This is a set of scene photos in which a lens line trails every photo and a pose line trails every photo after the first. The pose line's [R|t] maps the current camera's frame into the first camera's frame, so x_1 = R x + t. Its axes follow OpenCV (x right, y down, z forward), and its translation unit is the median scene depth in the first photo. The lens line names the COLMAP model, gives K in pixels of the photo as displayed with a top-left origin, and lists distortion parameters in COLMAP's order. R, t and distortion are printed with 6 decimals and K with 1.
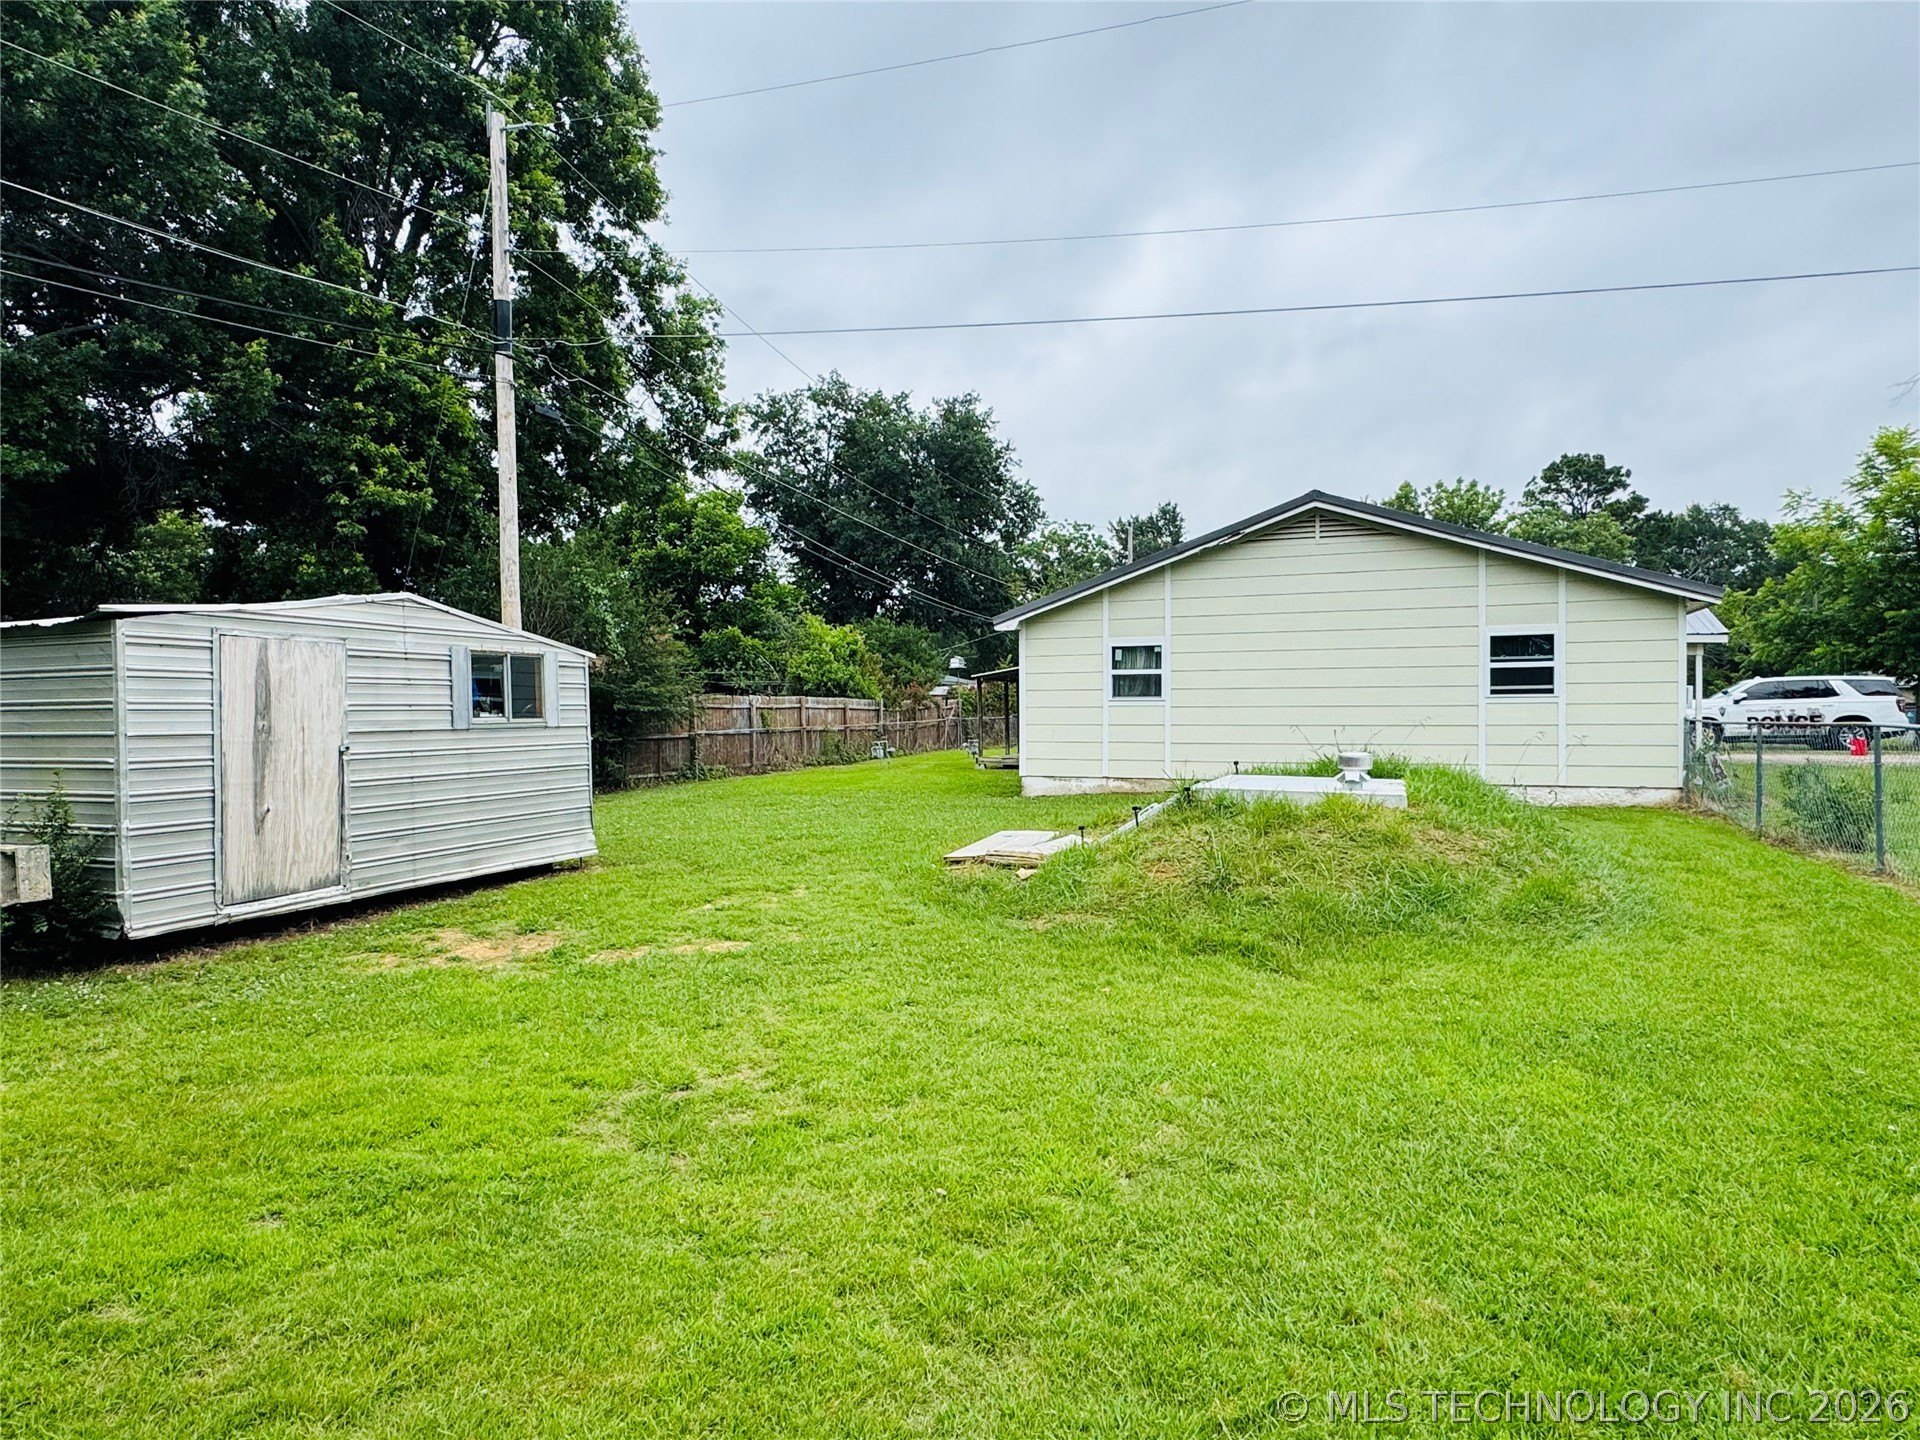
lens RADIAL K [[1111.1, 0, 960.0], [0, 1111.1, 720.0], [0, 0, 1]] dist [-0.013264, -0.000862]
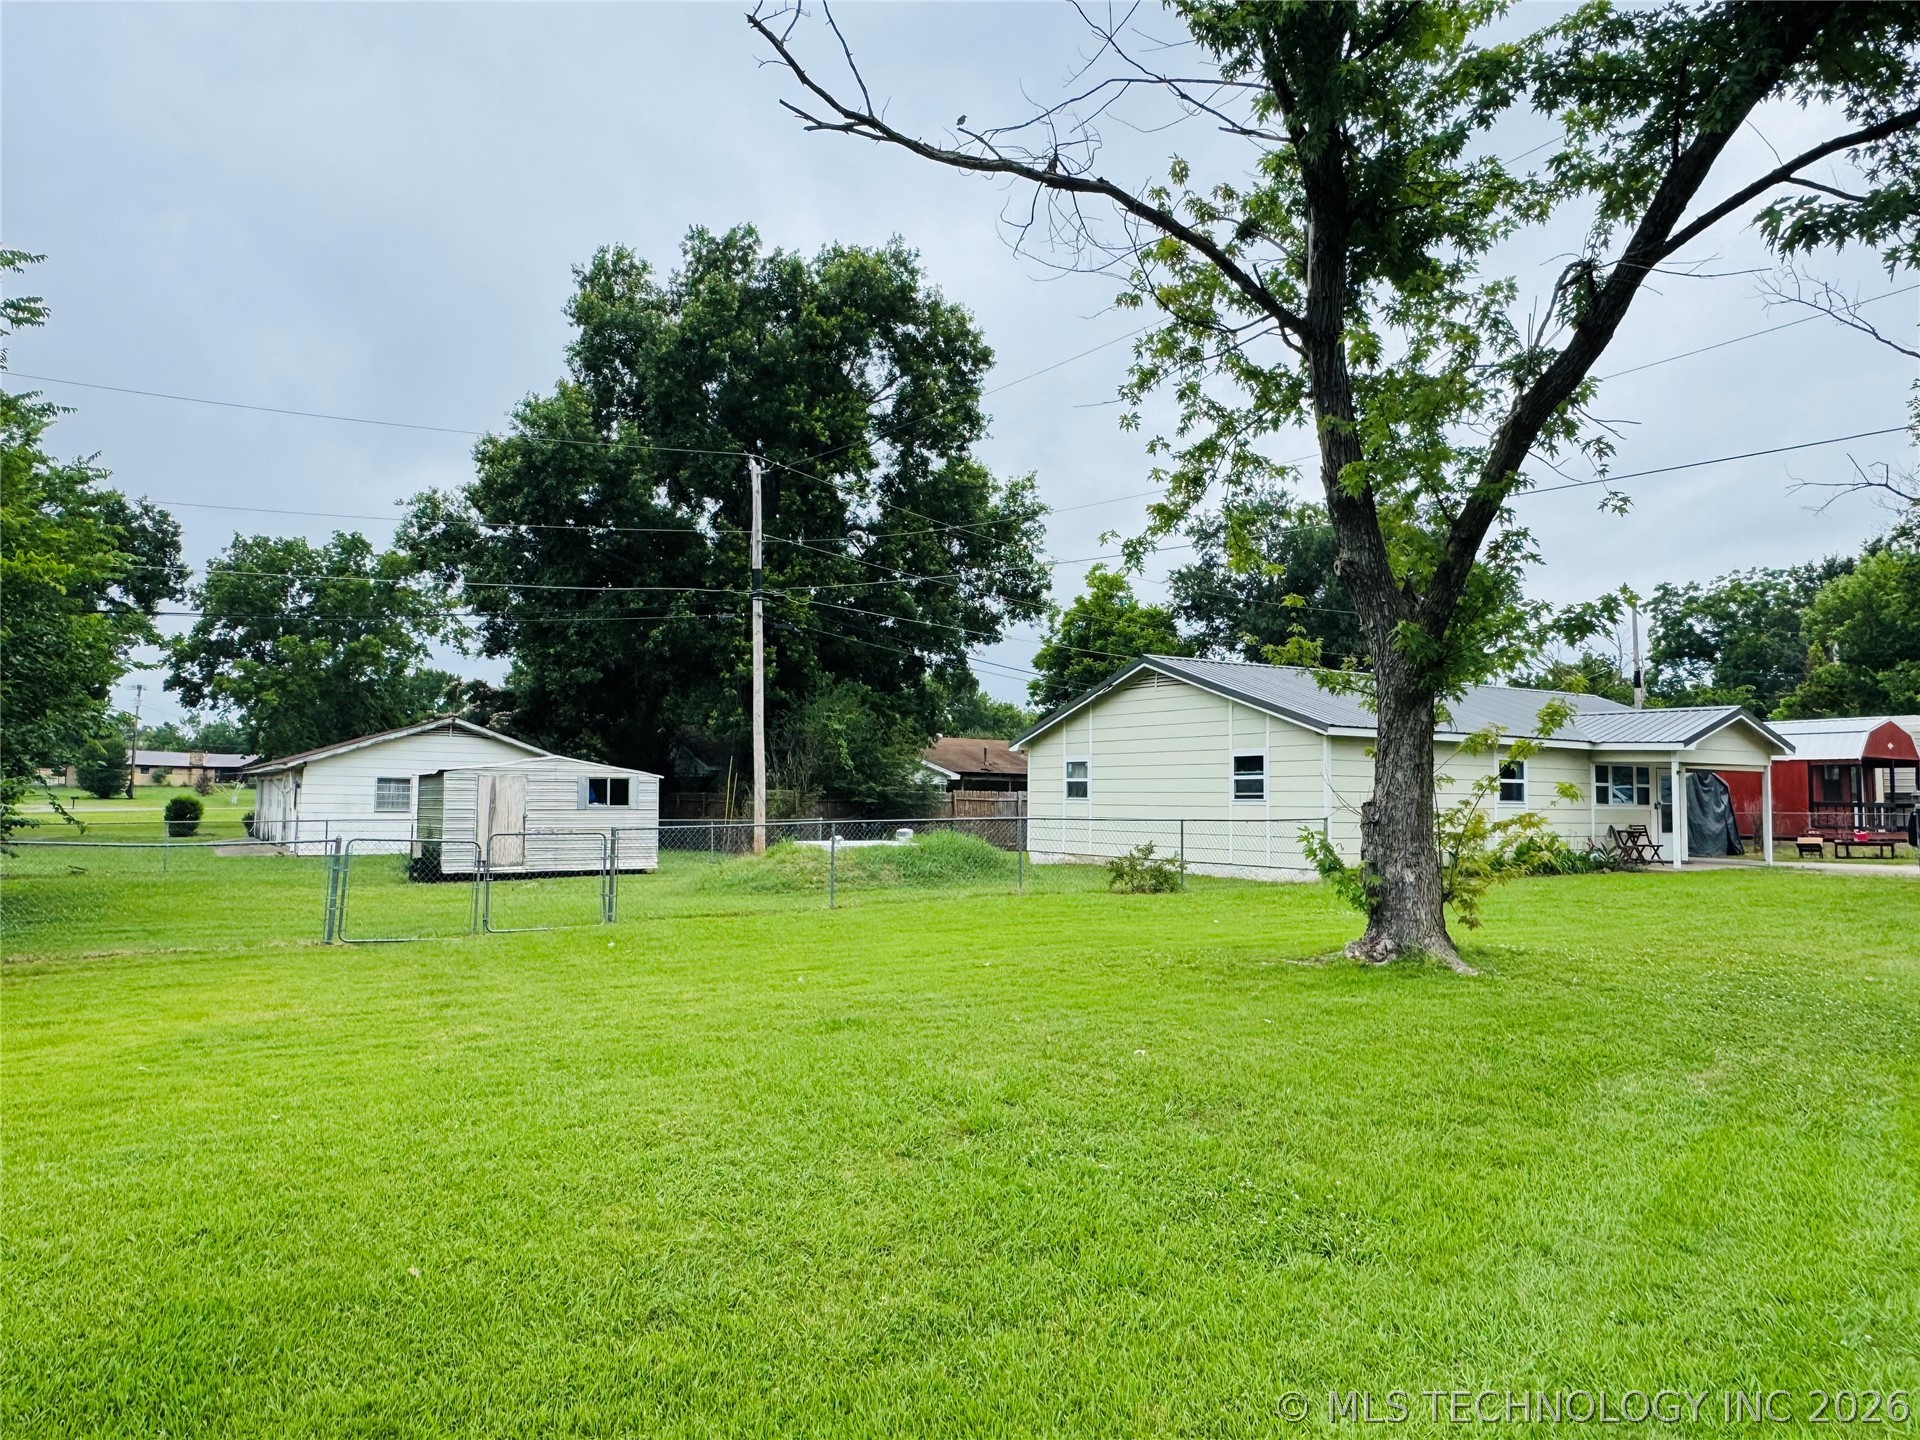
lens RADIAL K [[1296.1, 0, 960.0], [0, 1296.1, 720.0], [0, 0, 1]] dist [-0.001408, 0.073630]
pose [[0.804776, -0.022437, -0.593154, 1.071686], [-0.017750, 0.997929, -0.061832, -0.014499], [0.593313, 0.060289, 0.802711, -0.456884]]
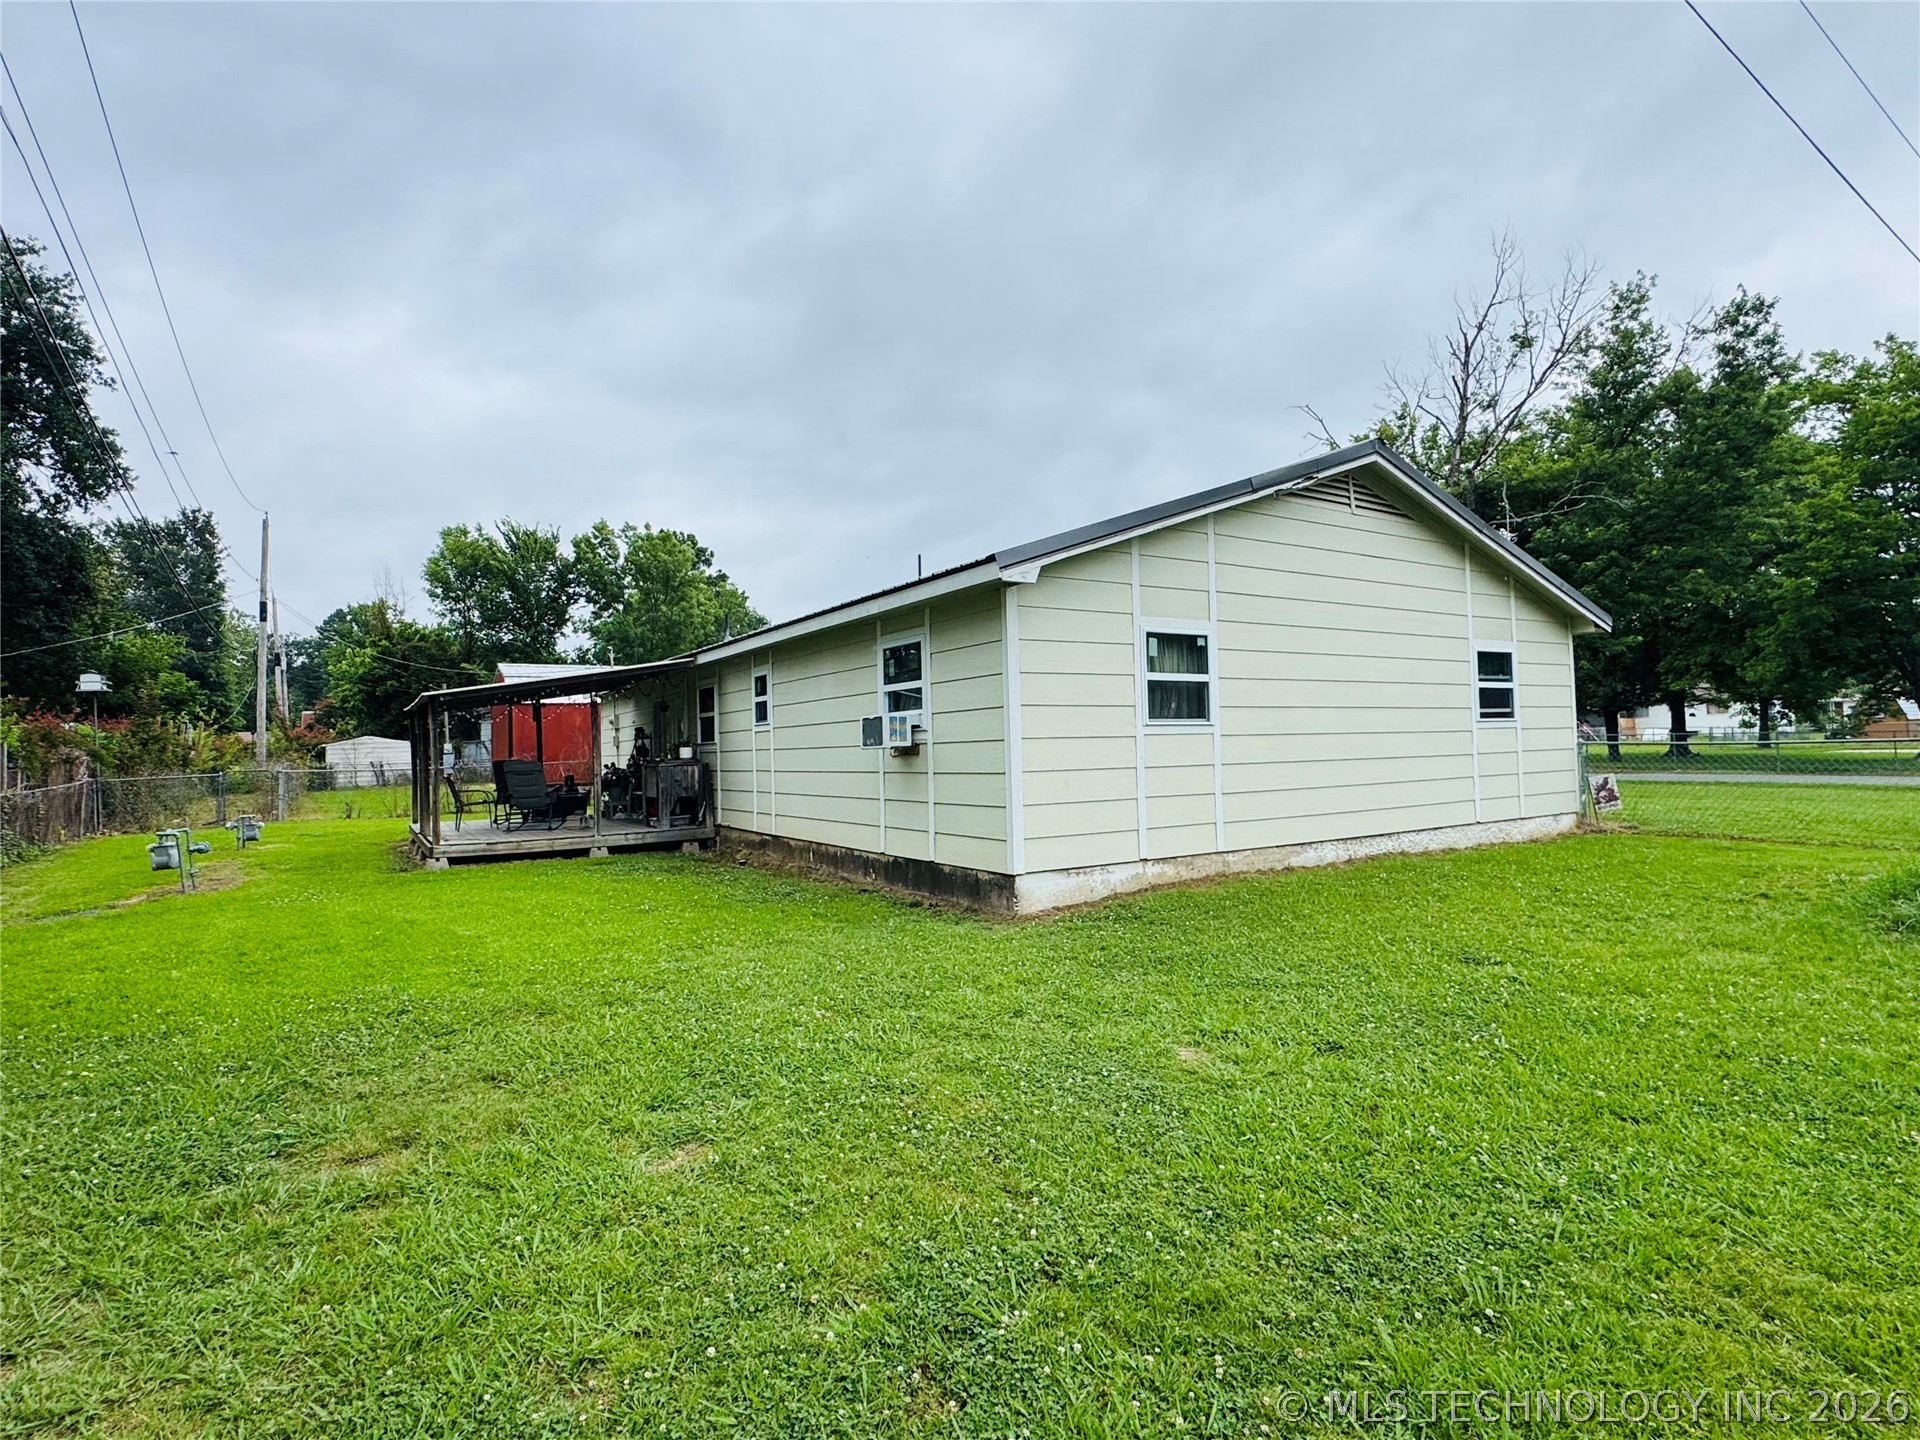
lens RADIAL K [[961.7, 0, 956.5], [0, 961.7, 694.8], [0, 0, 1]] dist [0.003735, 0.000776]
pose [[0.583622, 0.034552, 0.811290, -0.343081], [0.025696, 0.997808, -0.060981, -0.005513], [-0.811619, 0.056437, 0.581455, 0.825864]]
